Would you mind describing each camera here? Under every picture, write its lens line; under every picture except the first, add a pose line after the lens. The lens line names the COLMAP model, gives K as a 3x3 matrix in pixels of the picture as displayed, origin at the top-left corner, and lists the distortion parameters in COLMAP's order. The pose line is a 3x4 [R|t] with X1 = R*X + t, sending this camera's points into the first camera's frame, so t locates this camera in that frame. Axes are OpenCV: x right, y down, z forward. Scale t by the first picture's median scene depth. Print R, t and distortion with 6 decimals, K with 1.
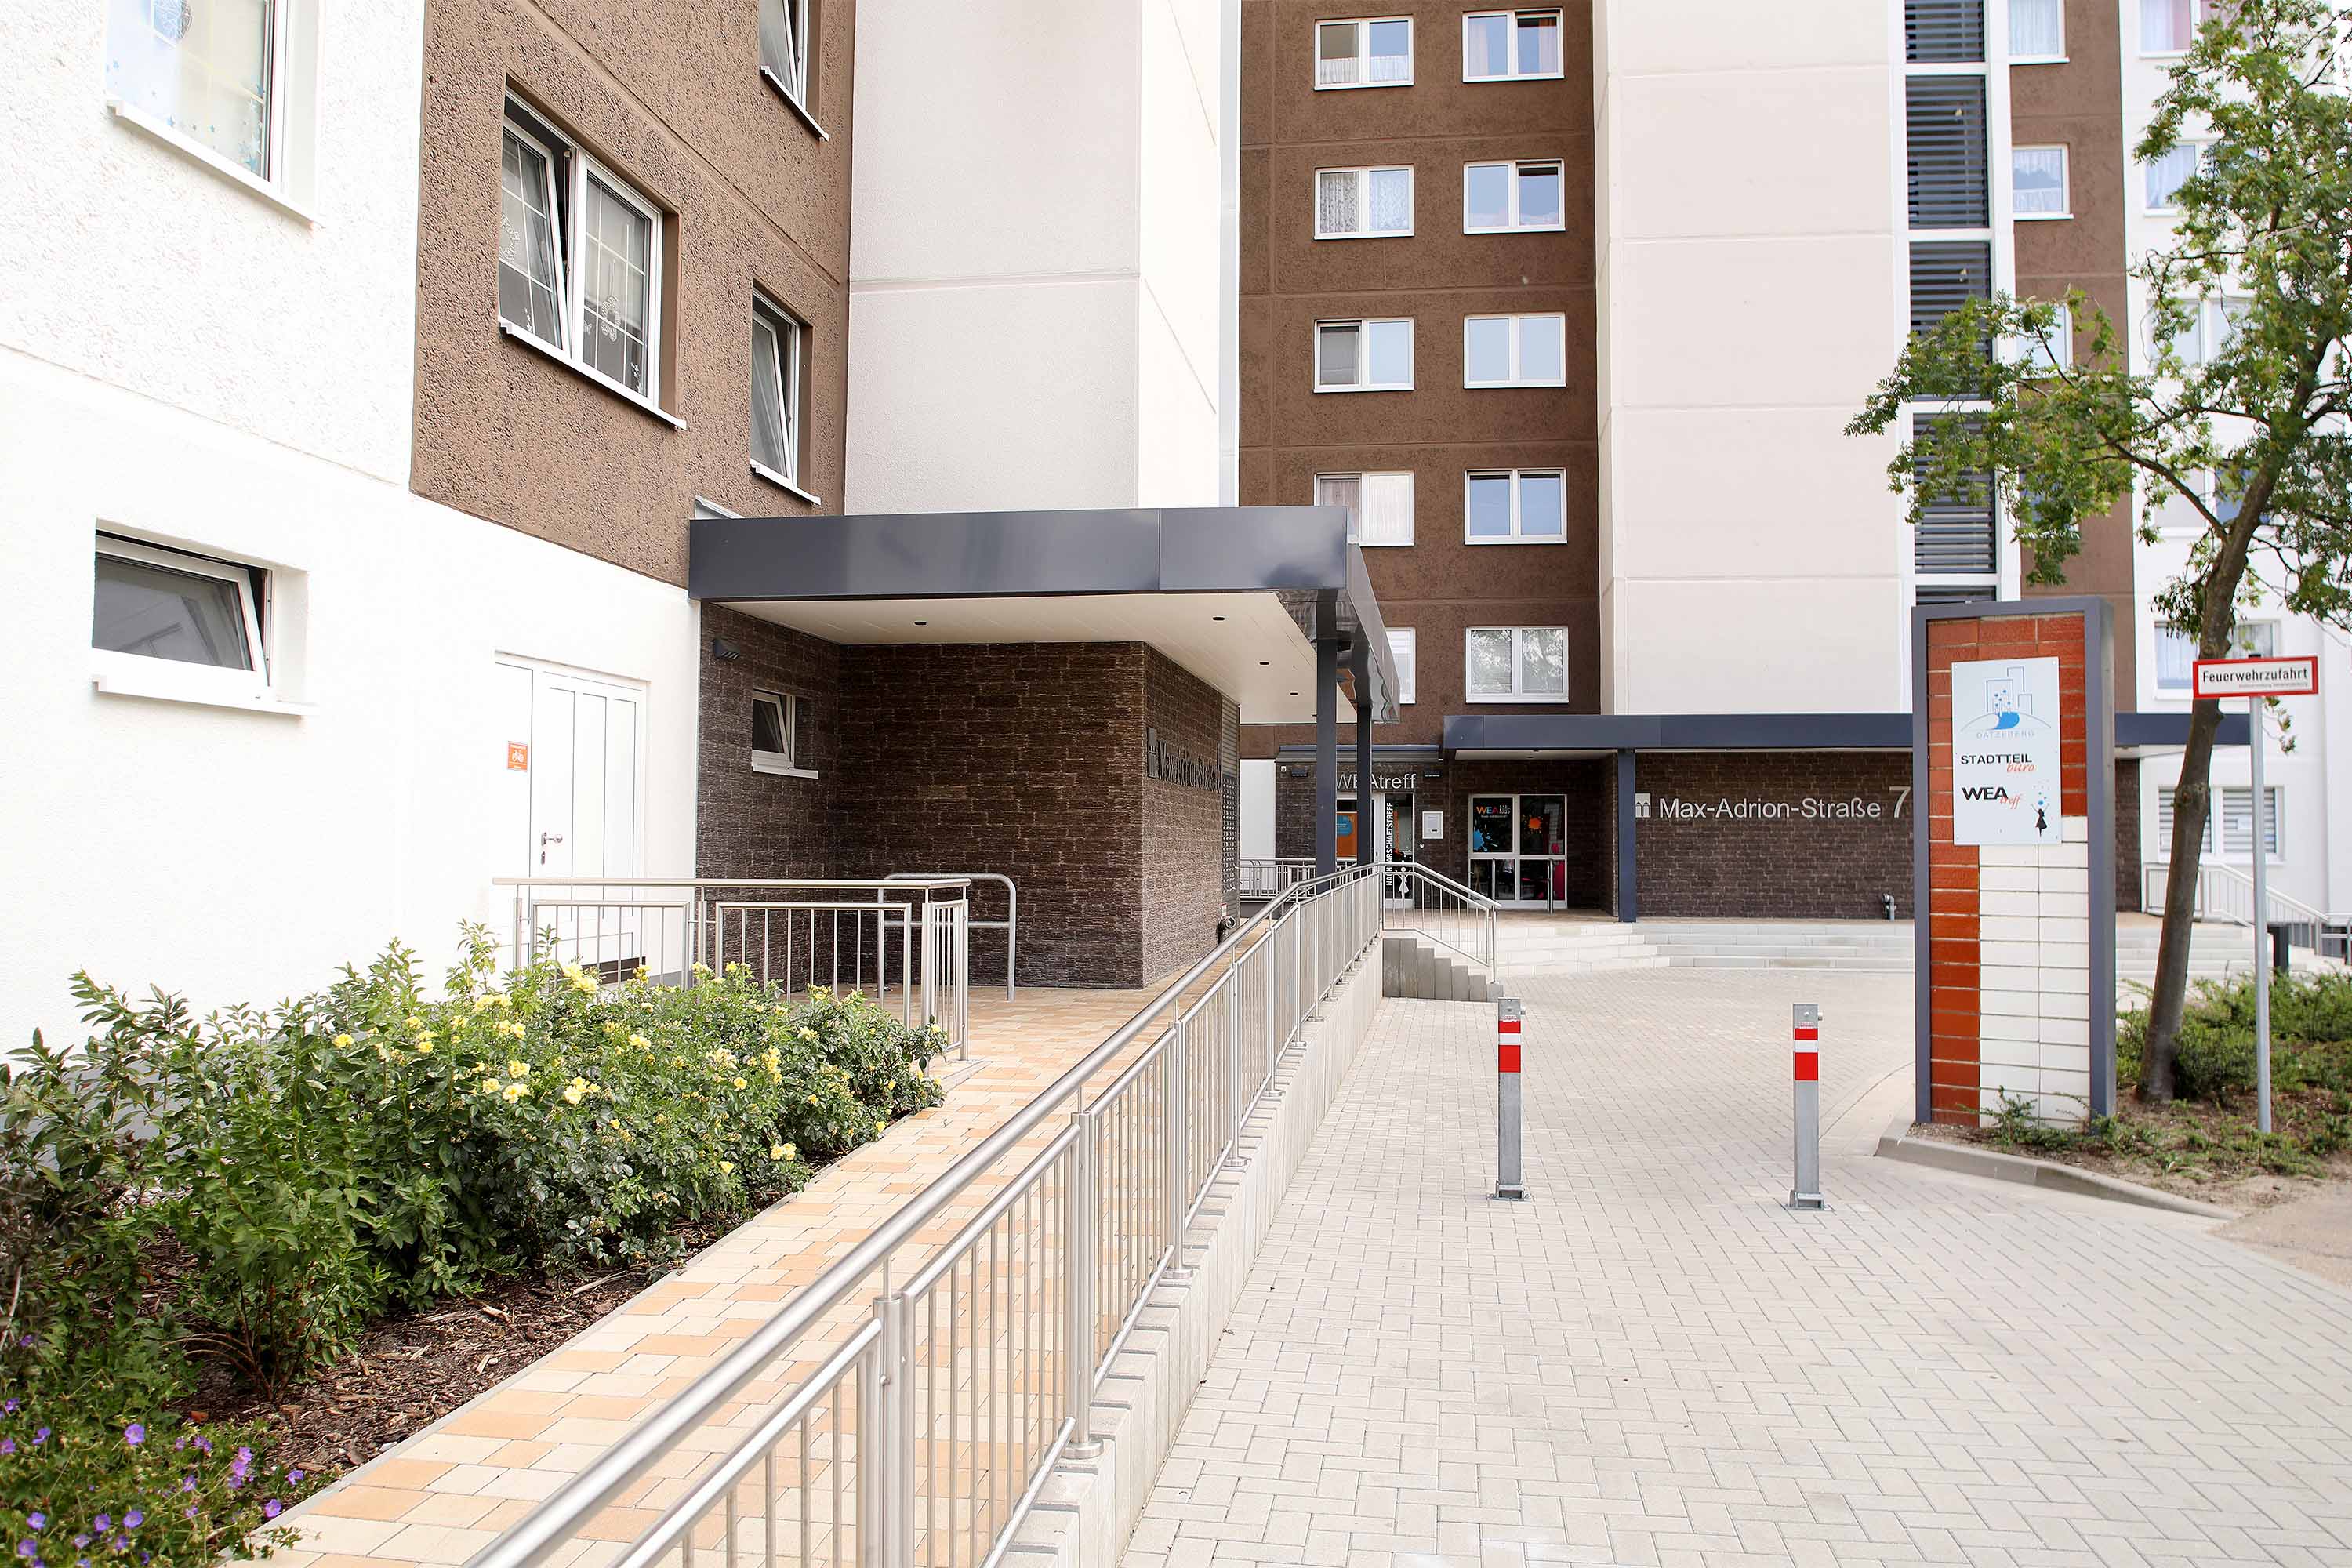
lens RADIAL K [[1636.0, 0, 1203.9], [0, 1636.0, 787.3], [0, 0, 1]] dist [-0.070142, 0.064275]
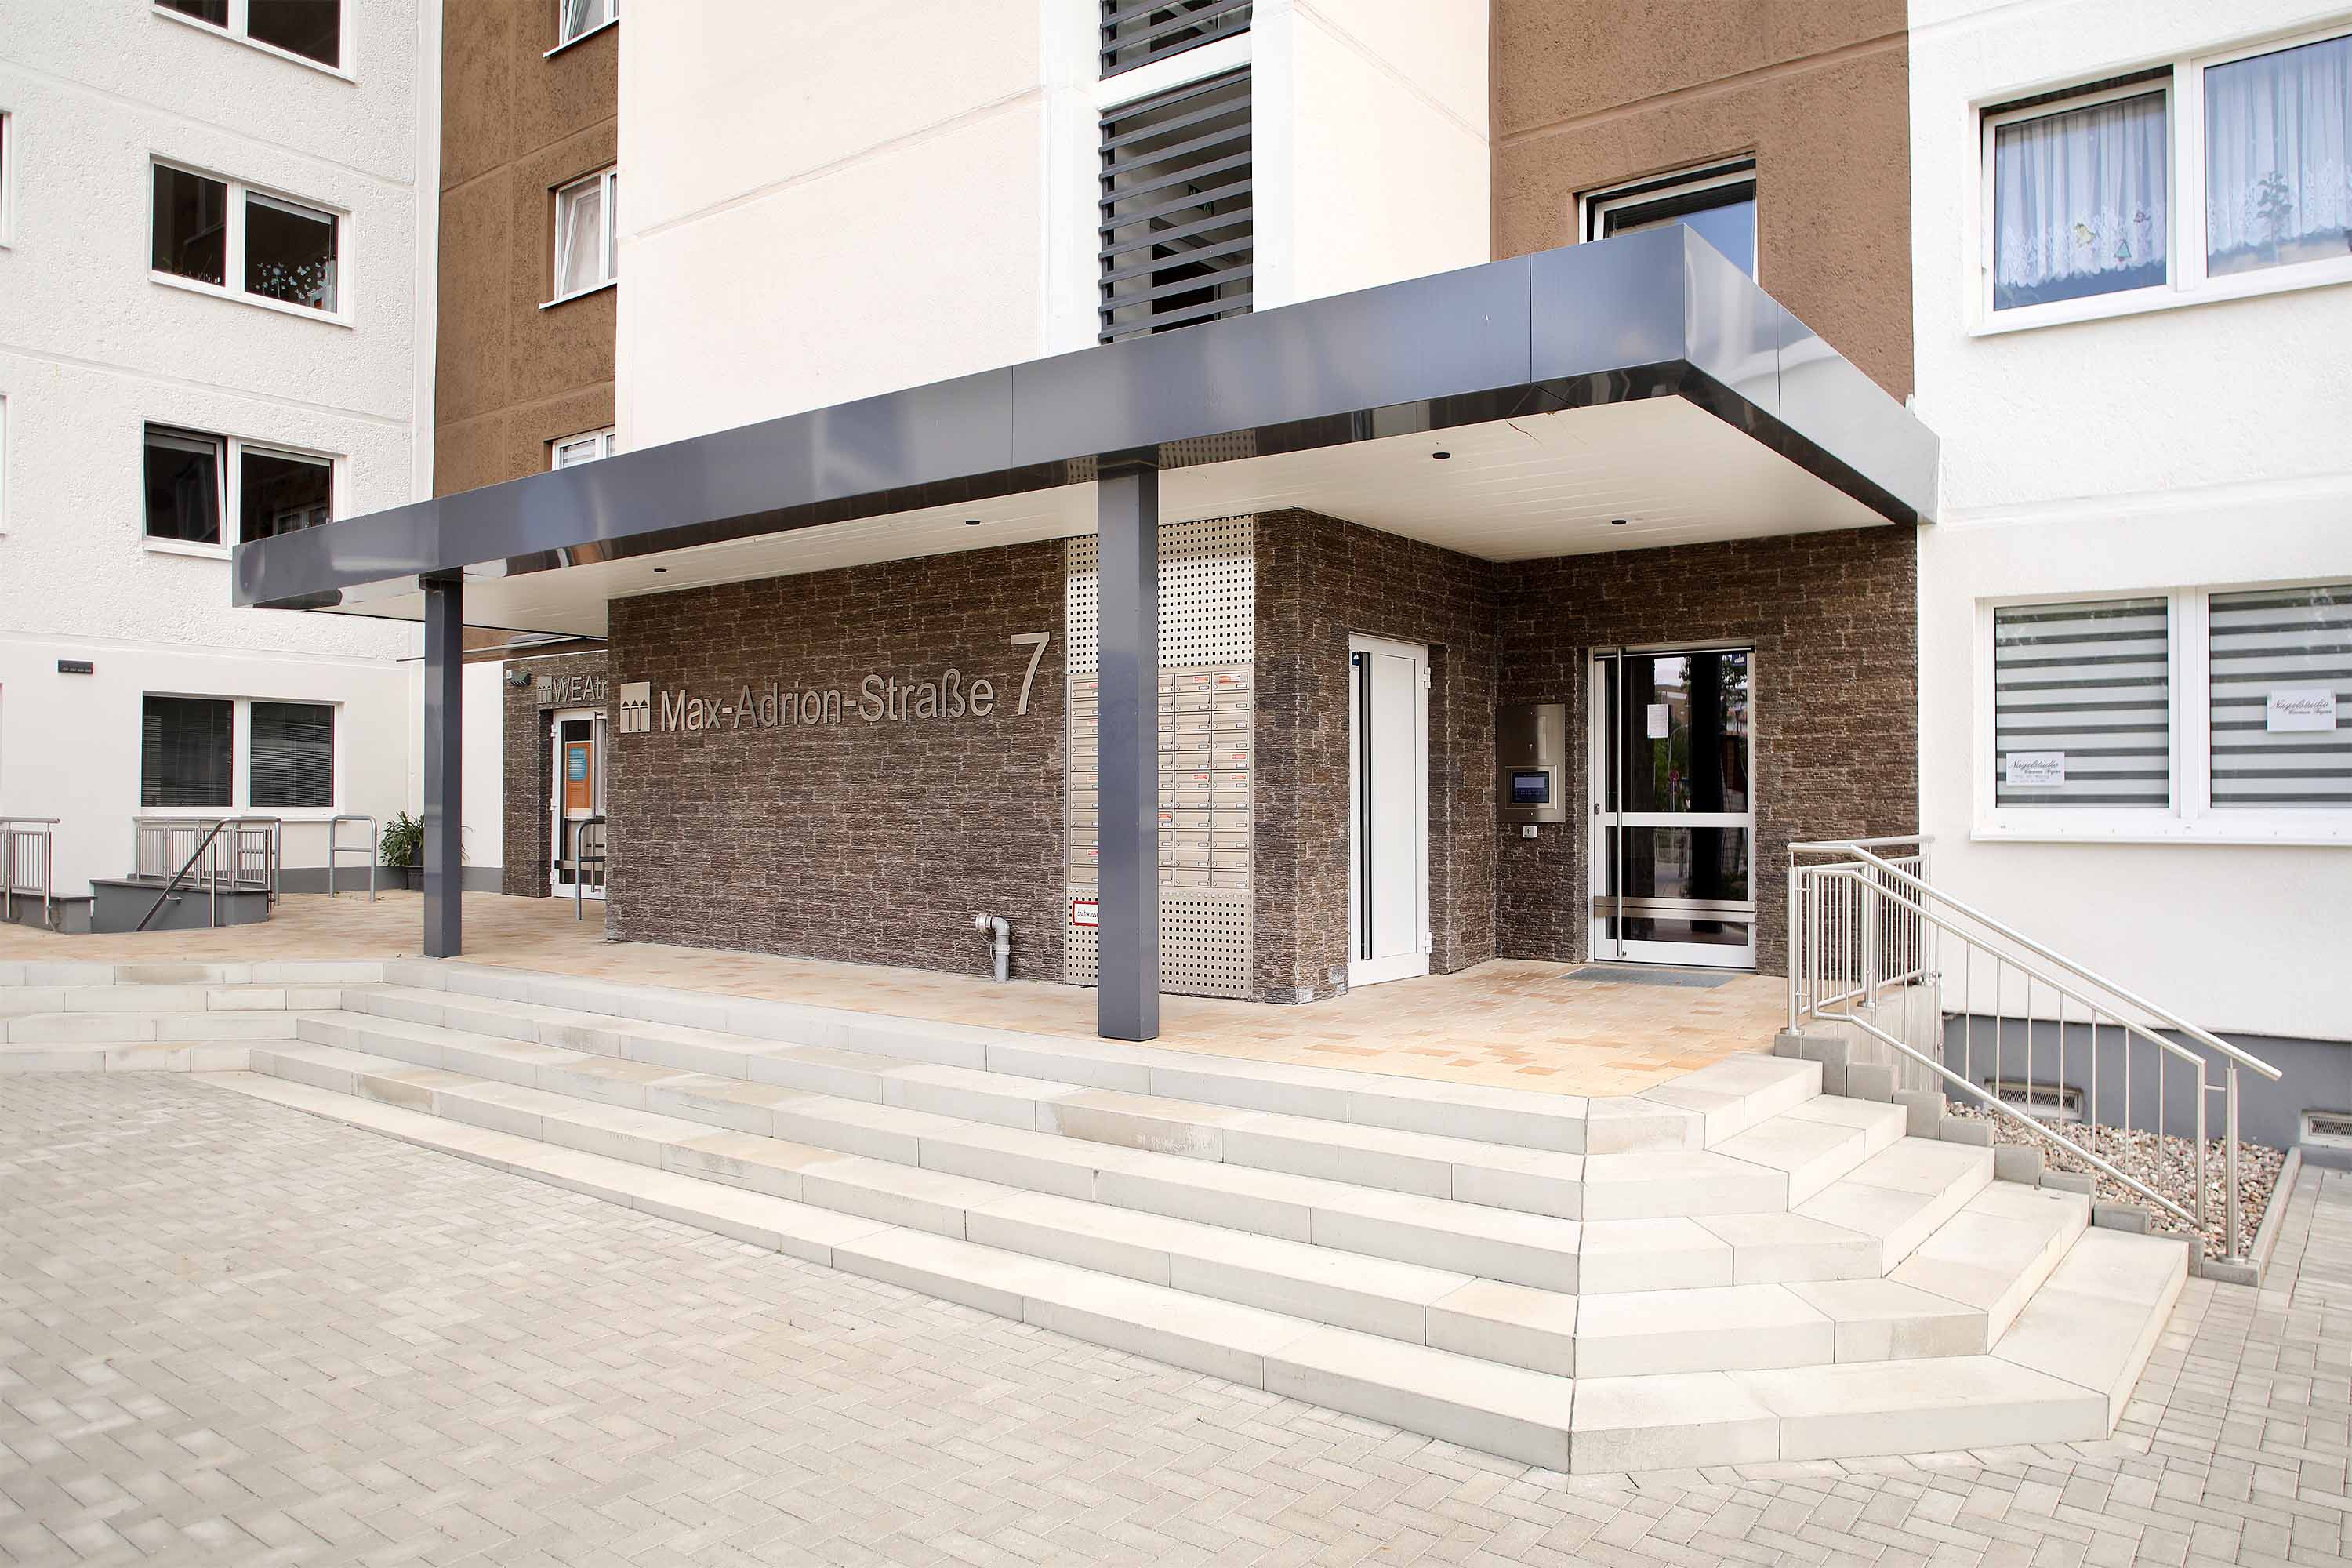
lens RADIAL K [[1636.0, 0, 1203.9], [0, 1636.0, 787.3], [0, 0, 1]] dist [-0.070142, 0.064275]
pose [[0.876093, -0.008812, -0.482062, 0.647975], [0.017679, 0.999748, 0.013855, 0.031190], [0.481818, -0.020661, 0.876028, 0.675588]]
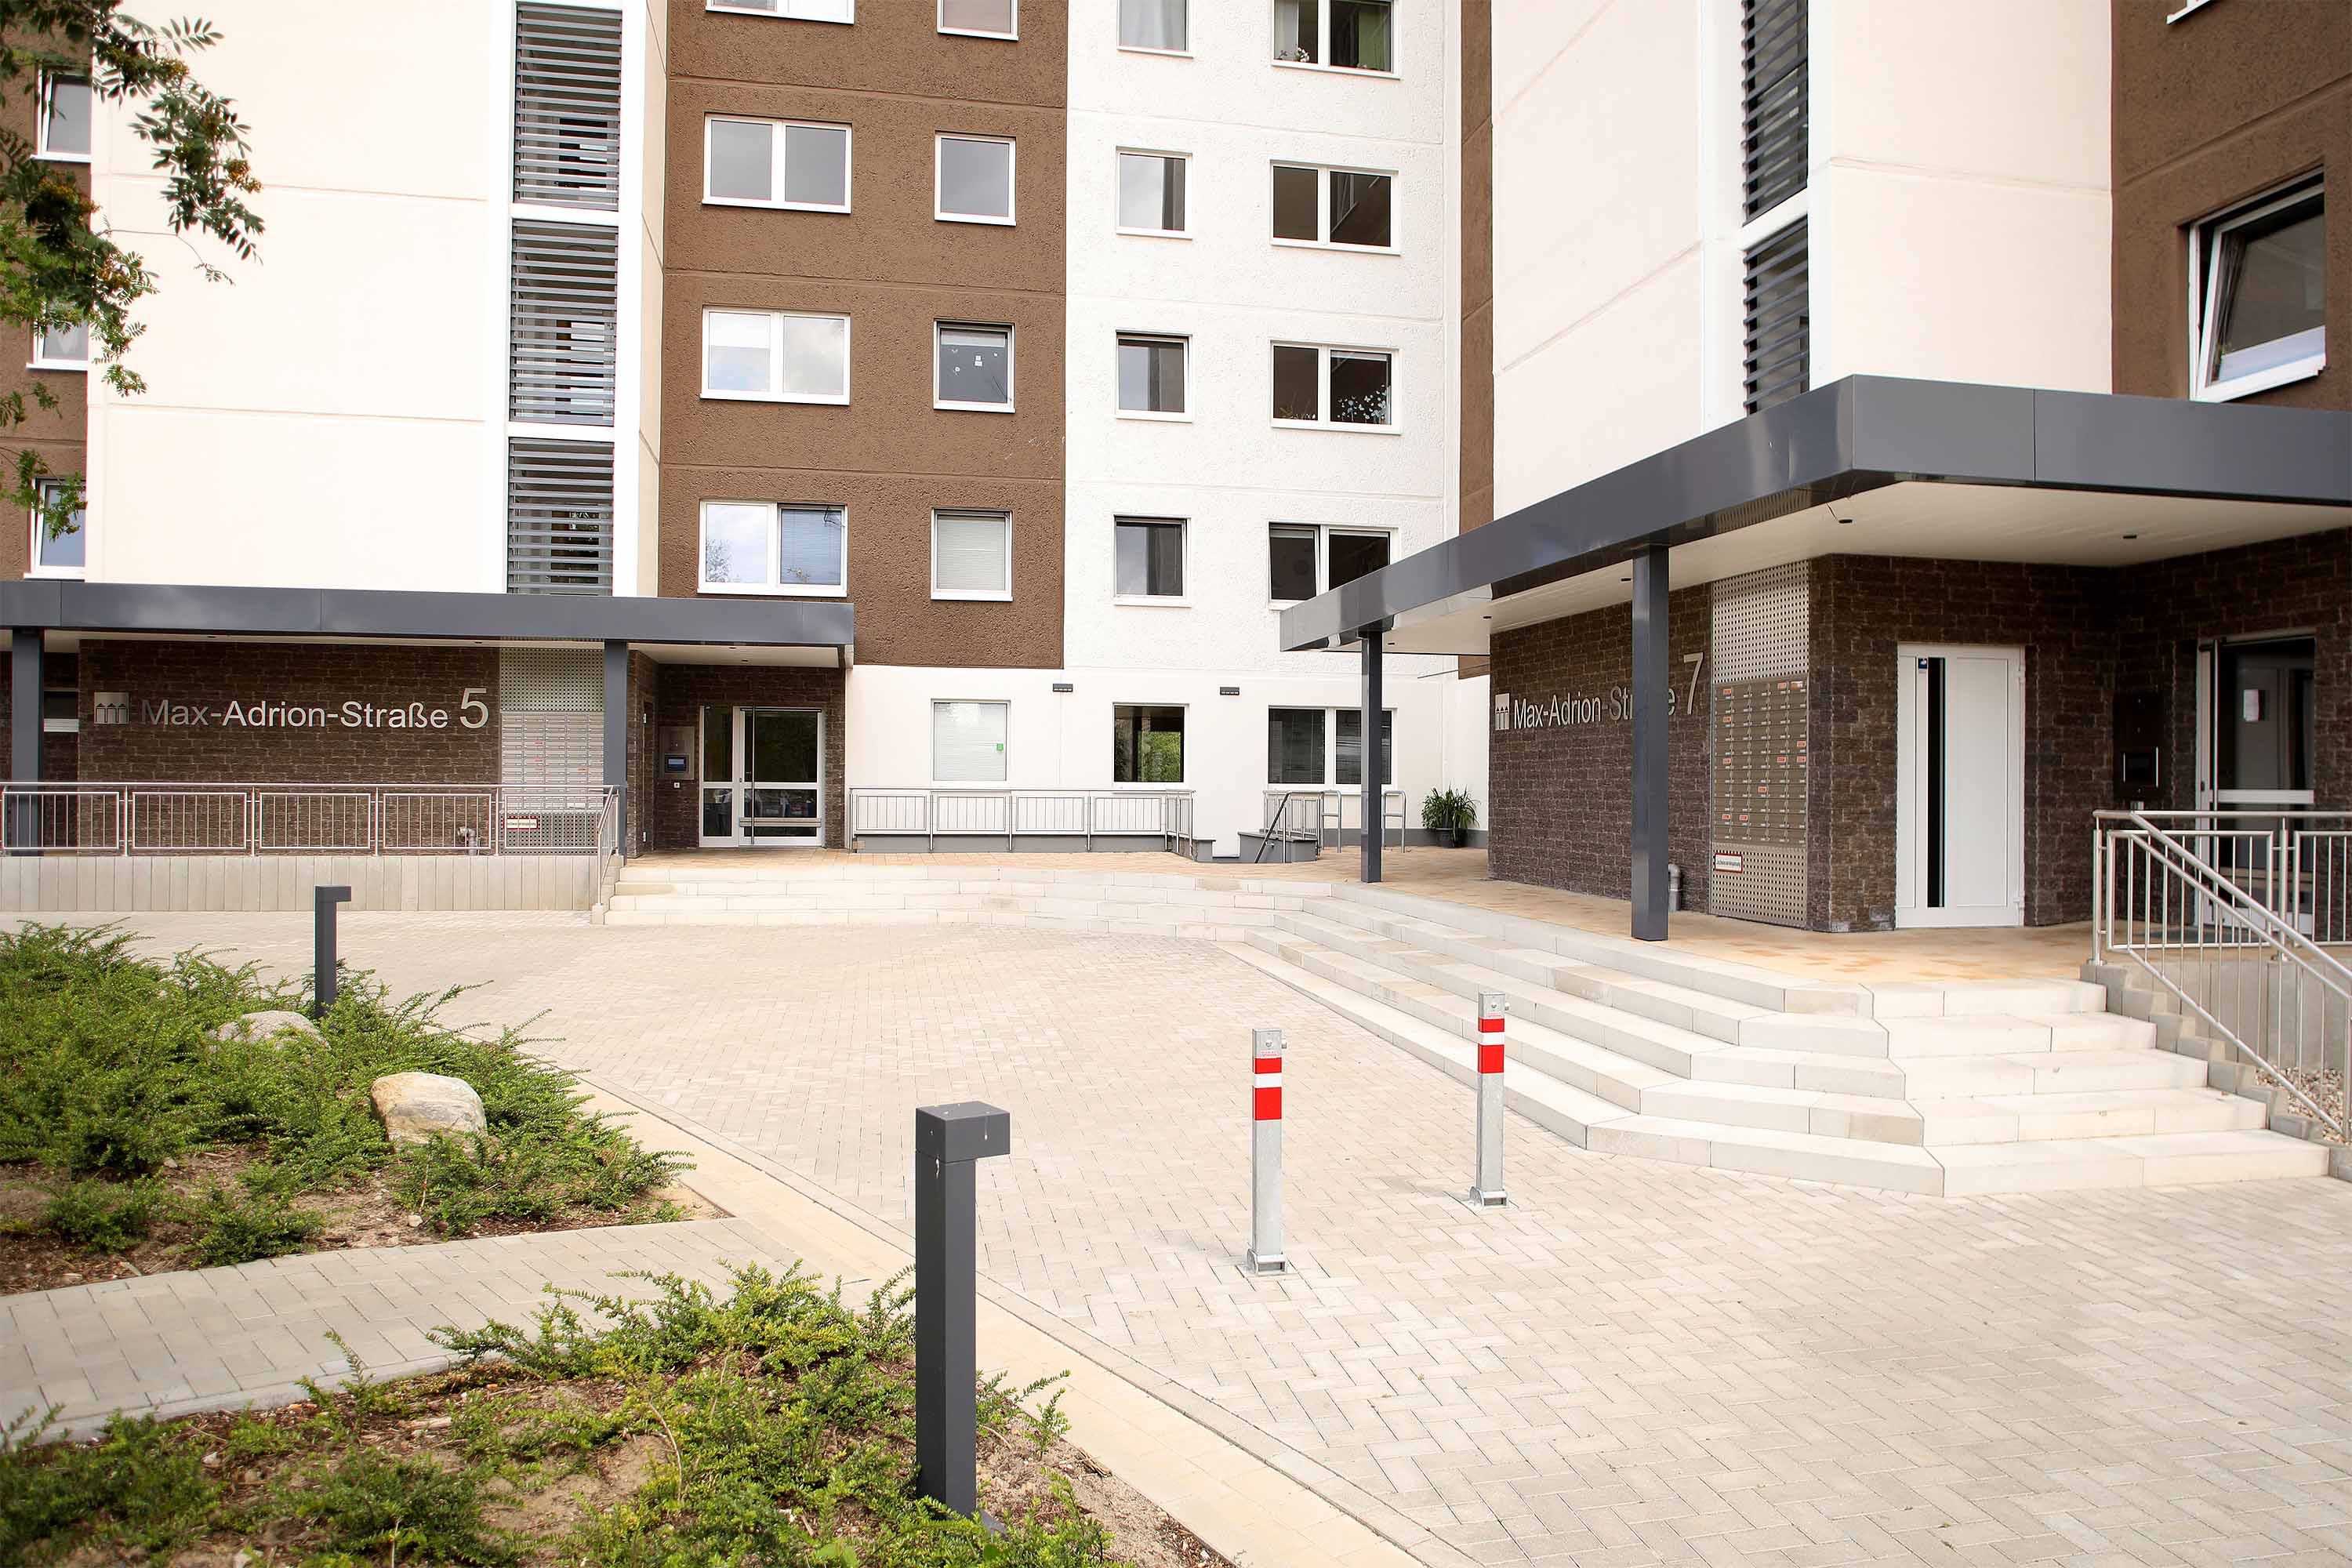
lens RADIAL K [[1636.0, 0, 1203.9], [0, 1636.0, 787.3], [0, 0, 1]] dist [-0.070142, 0.064275]
pose [[0.335793, -0.000929, -0.941935, 0.859854], [0.023987, 0.999684, 0.007565, 0.034231], [0.941630, -0.025134, 0.335709, 0.673647]]
